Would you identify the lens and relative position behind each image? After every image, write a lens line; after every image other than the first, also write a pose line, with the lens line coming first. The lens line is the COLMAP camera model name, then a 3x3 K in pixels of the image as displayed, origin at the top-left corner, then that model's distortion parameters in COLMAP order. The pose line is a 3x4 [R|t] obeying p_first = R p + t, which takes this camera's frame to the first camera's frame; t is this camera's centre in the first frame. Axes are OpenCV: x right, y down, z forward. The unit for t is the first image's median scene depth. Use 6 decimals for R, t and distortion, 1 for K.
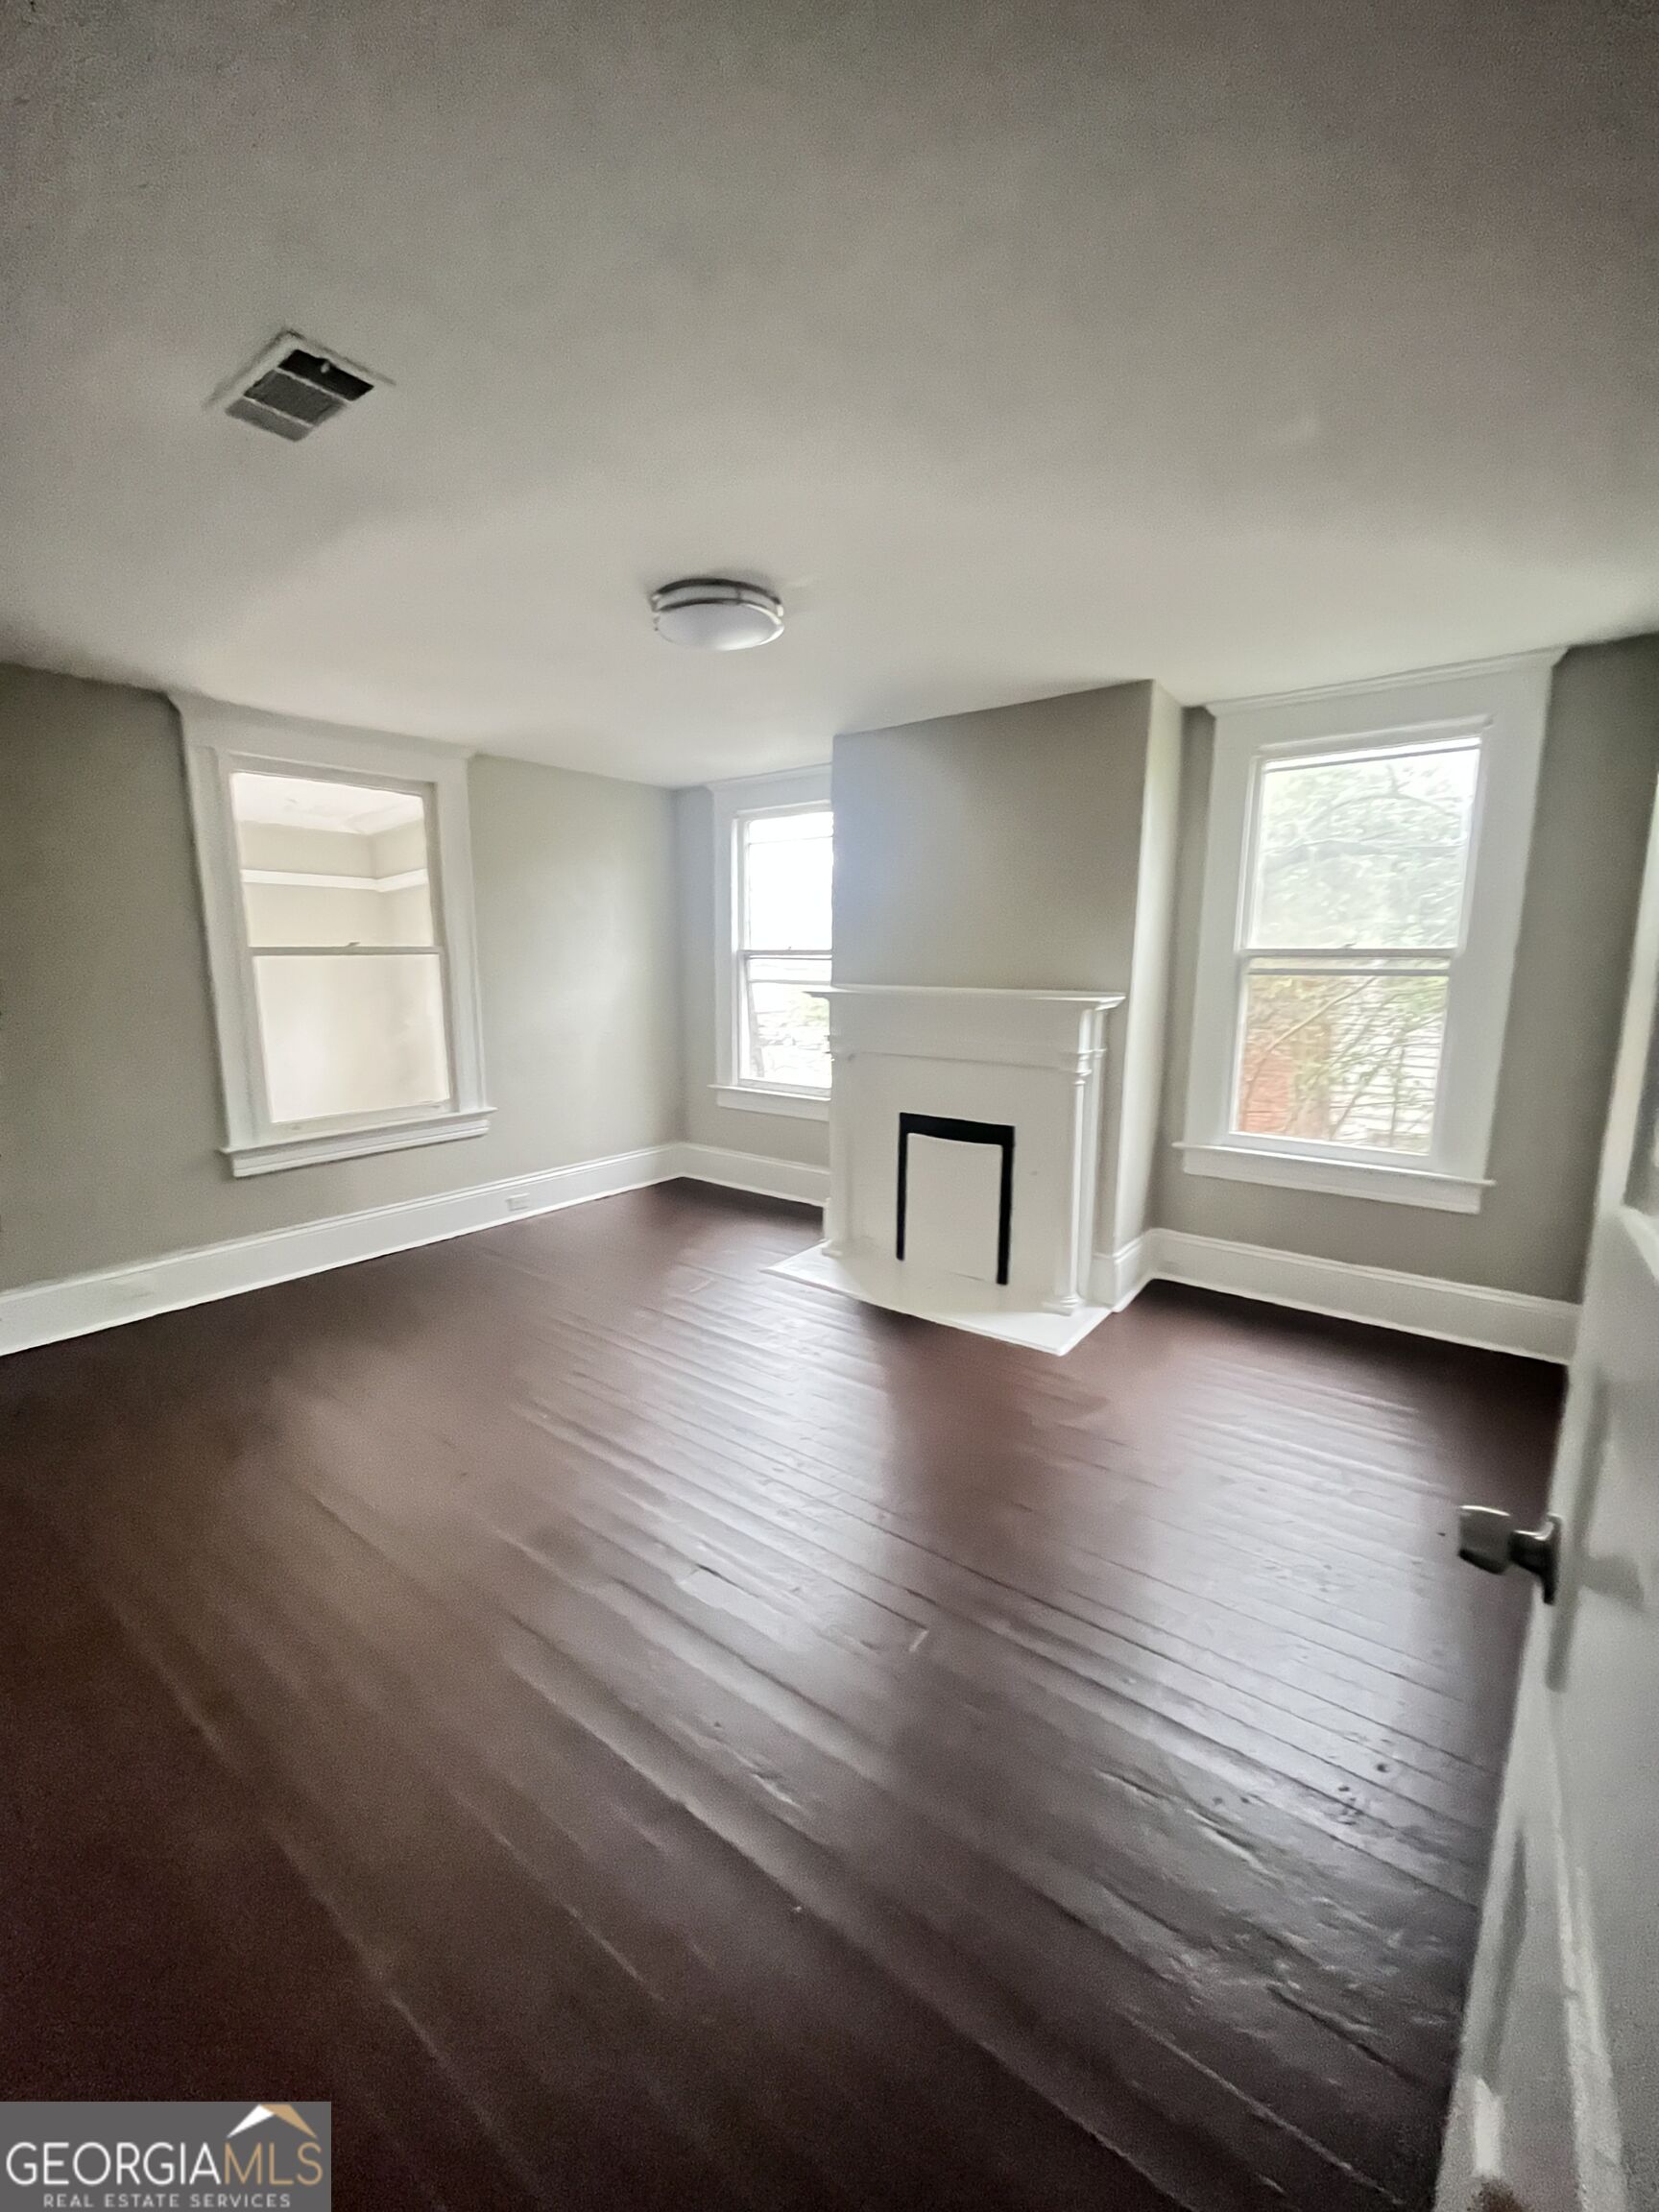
lens RADIAL K [[900.9, 0, 850.8], [0, 900.9, 1101.2], [0, 0, 1]] dist [-0.002419, 0.000294]
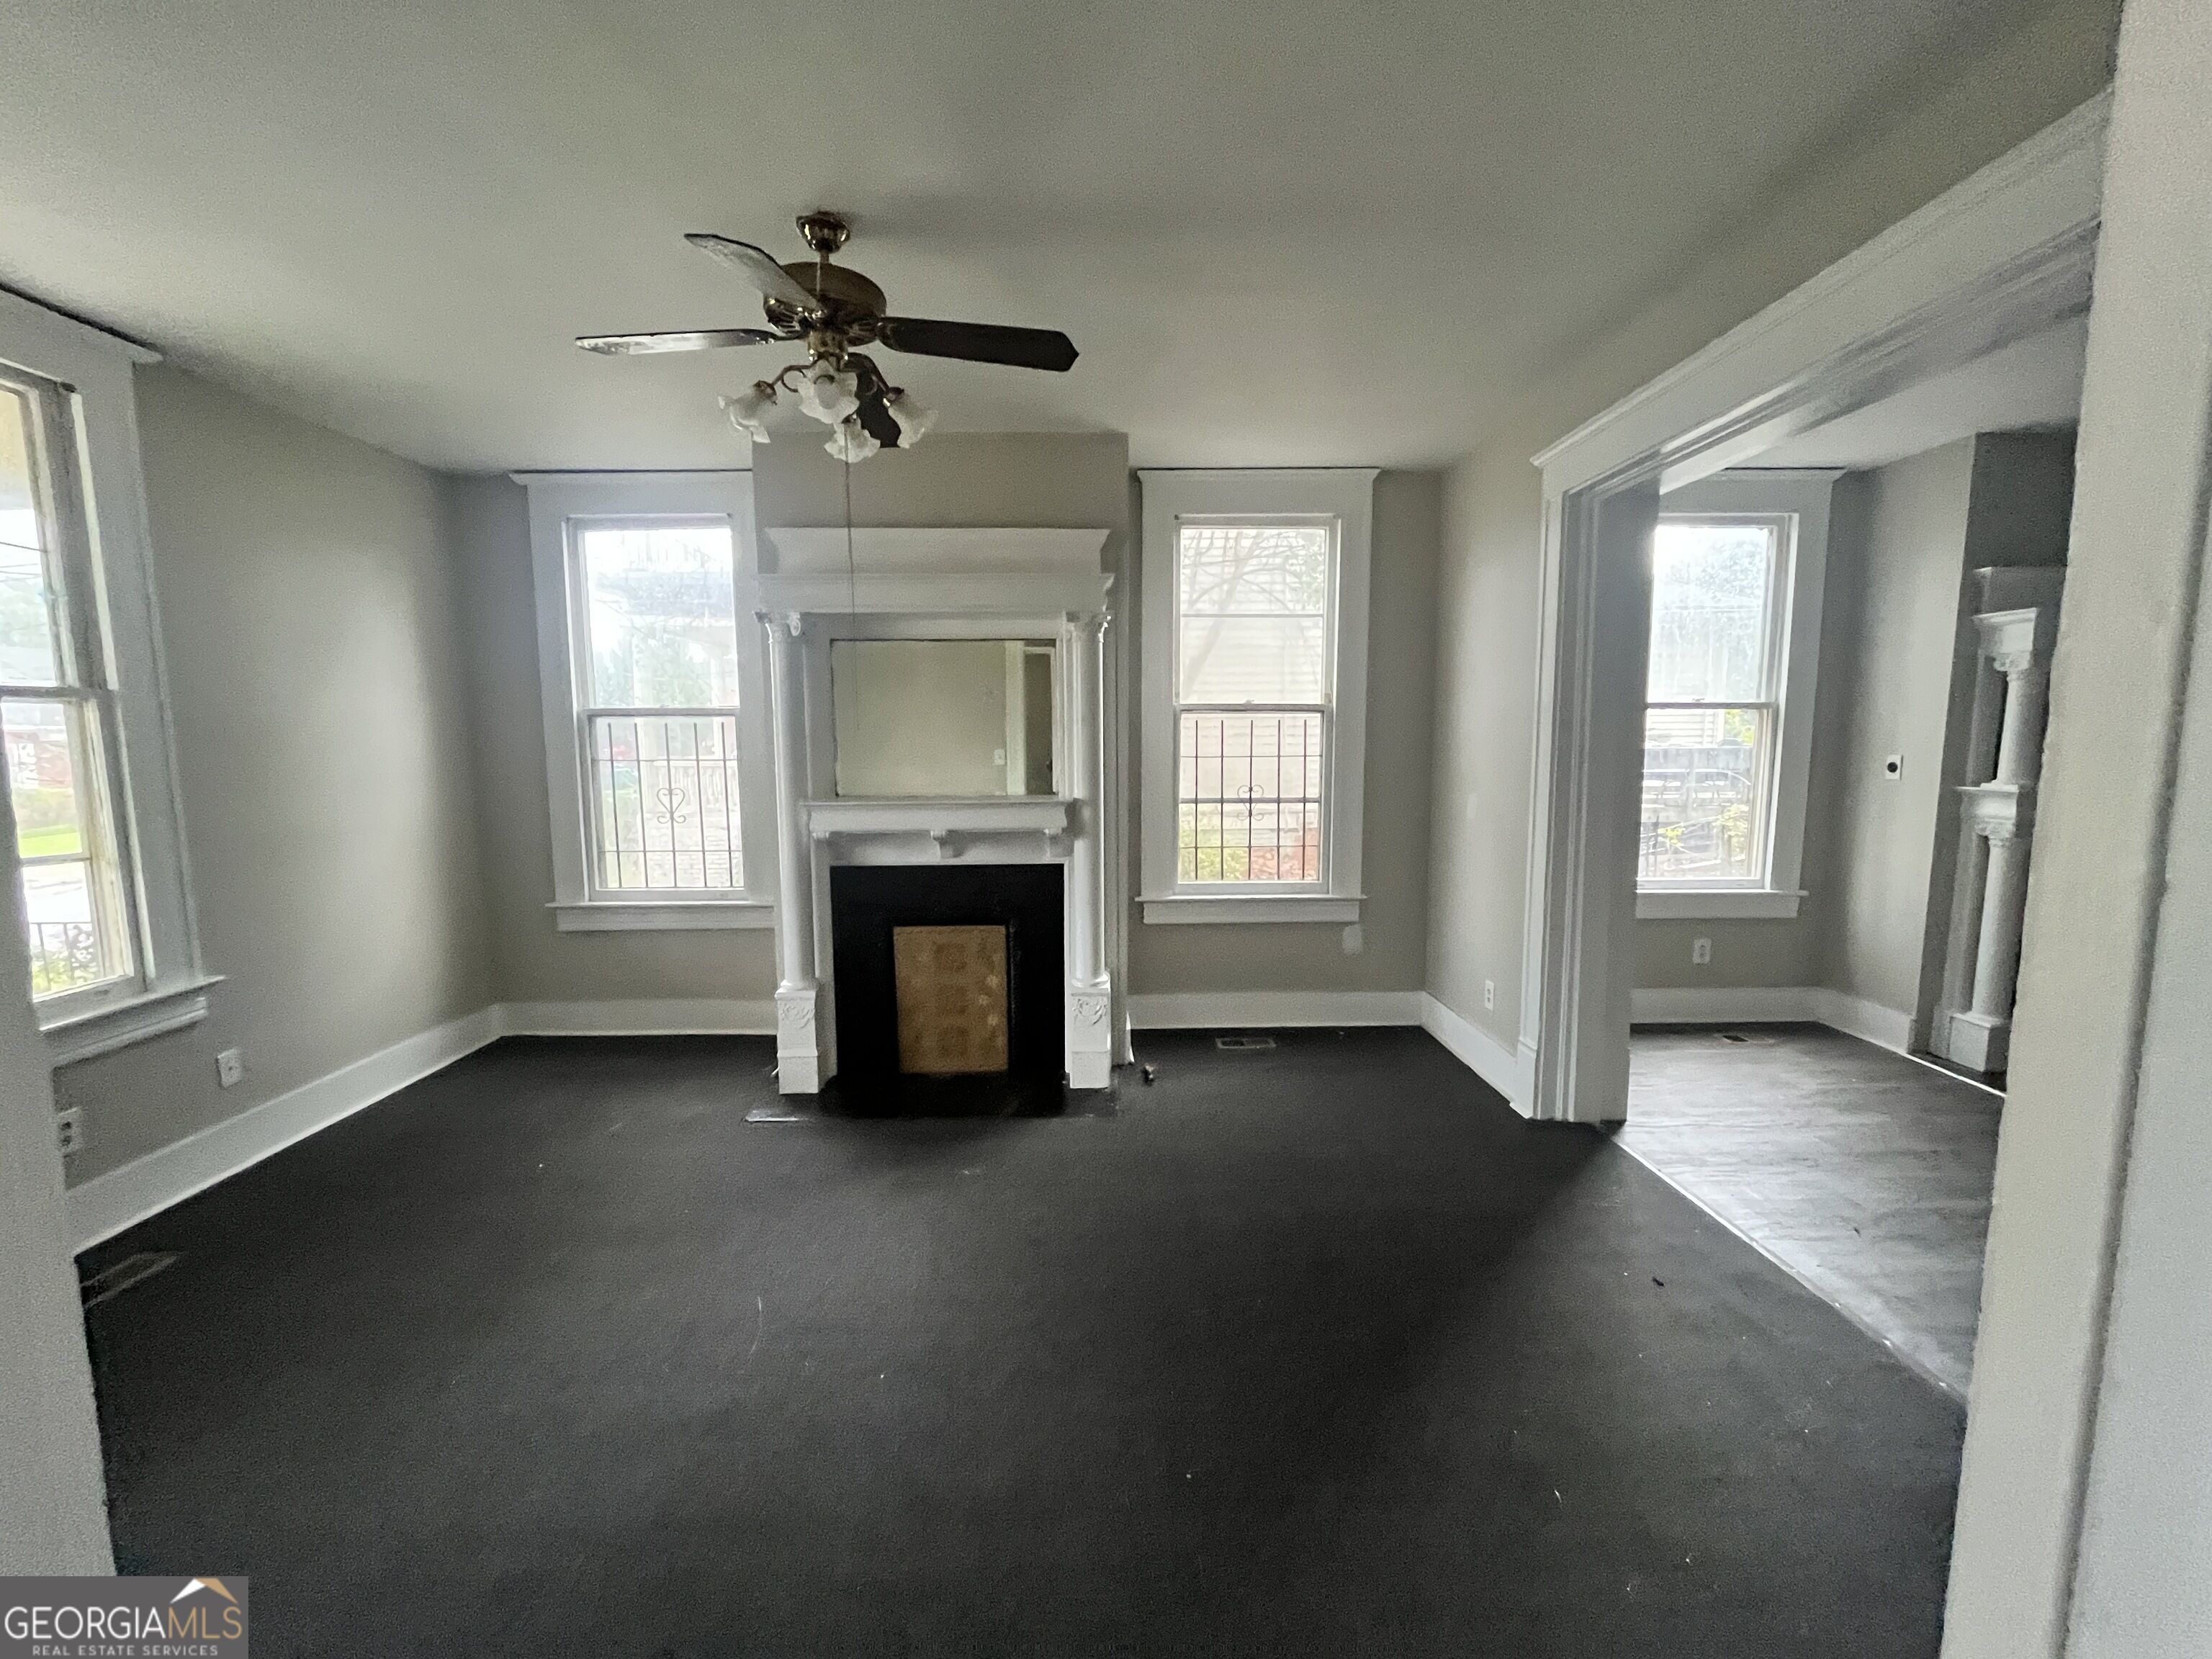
lens RADIAL K [[900.9, 0, 1110.8], [0, 900.9, 831.6], [0, 0, 1]] dist [-0.002419, 0.000294]
pose [[0.790030, -0.088802, 0.606602, -0.247216], [0.107724, 0.994167, 0.005241, -0.032249], [-0.603529, 0.061205, 0.794988, 0.196874]]
